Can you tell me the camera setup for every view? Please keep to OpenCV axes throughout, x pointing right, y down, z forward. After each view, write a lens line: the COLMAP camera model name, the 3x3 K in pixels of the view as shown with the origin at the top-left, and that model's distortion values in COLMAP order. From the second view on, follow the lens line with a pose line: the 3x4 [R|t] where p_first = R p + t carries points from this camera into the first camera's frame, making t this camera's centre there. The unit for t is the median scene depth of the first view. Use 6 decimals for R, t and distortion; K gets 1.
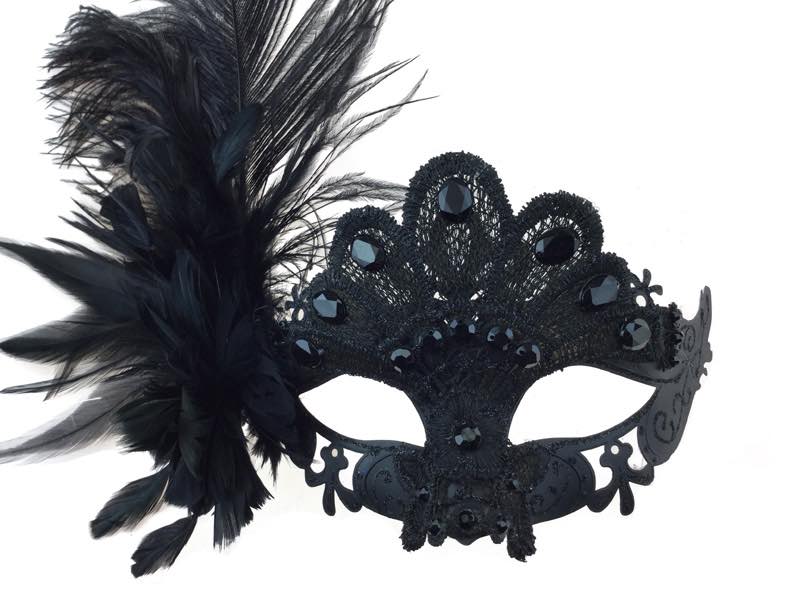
lens RADIAL K [[706.8, 0, 398.1], [0, 706.8, 304.2], [0, 0, 1]] dist [0.042774, -0.060720]
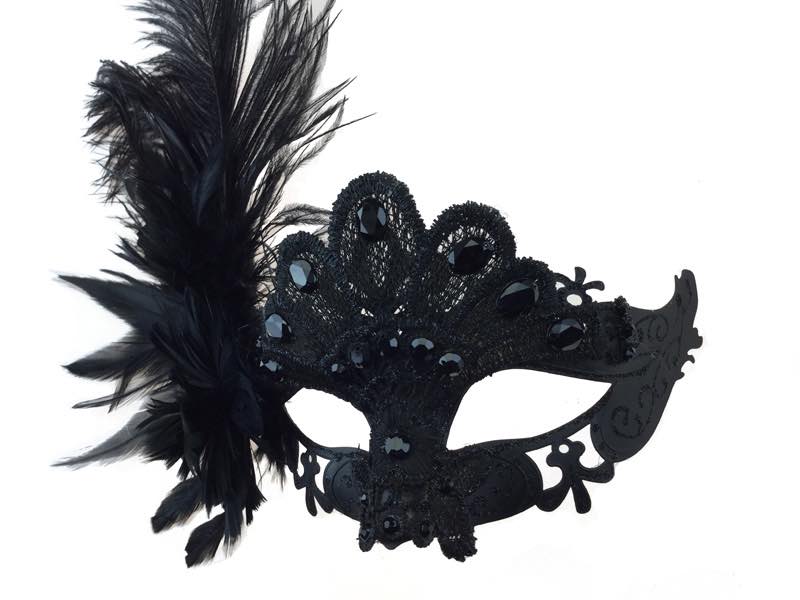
lens RADIAL K [[706.8, 0, 405.1], [0, 706.8, 301.5], [0, 0, 1]] dist [0.042774, -0.060720]
pose [[0.976458, -0.075666, -0.202002, 0.296553], [0.082443, 0.996274, 0.025339, -0.044711], [0.199332, -0.041396, 0.979057, -0.014418]]
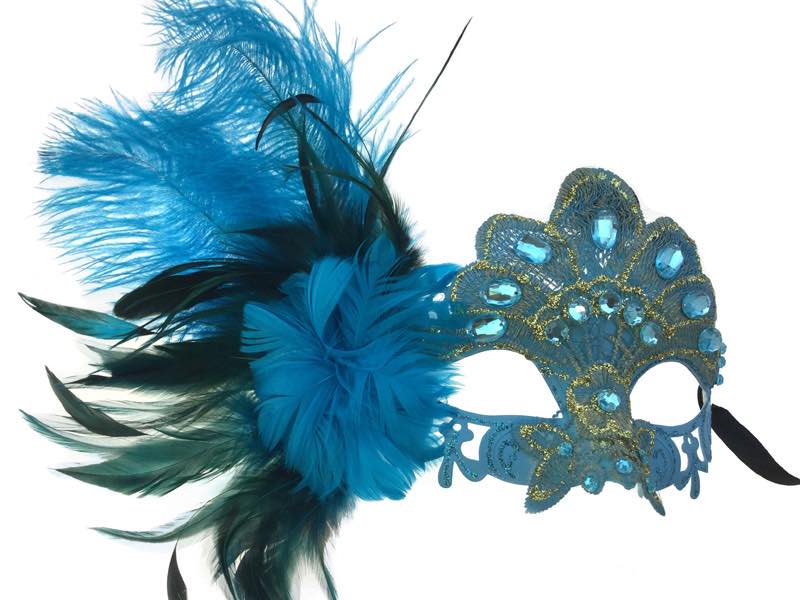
lens RADIAL K [[706.8, 0, 401.5], [0, 706.8, 307.6], [0, 0, 1]] dist [0.042774, -0.060720]
pose [[0.945283, 0.148889, 0.290298, -0.532139], [-0.098277, 0.978413, -0.181797, 0.245080], [-0.311099, 0.143320, 0.939509, -0.020056]]
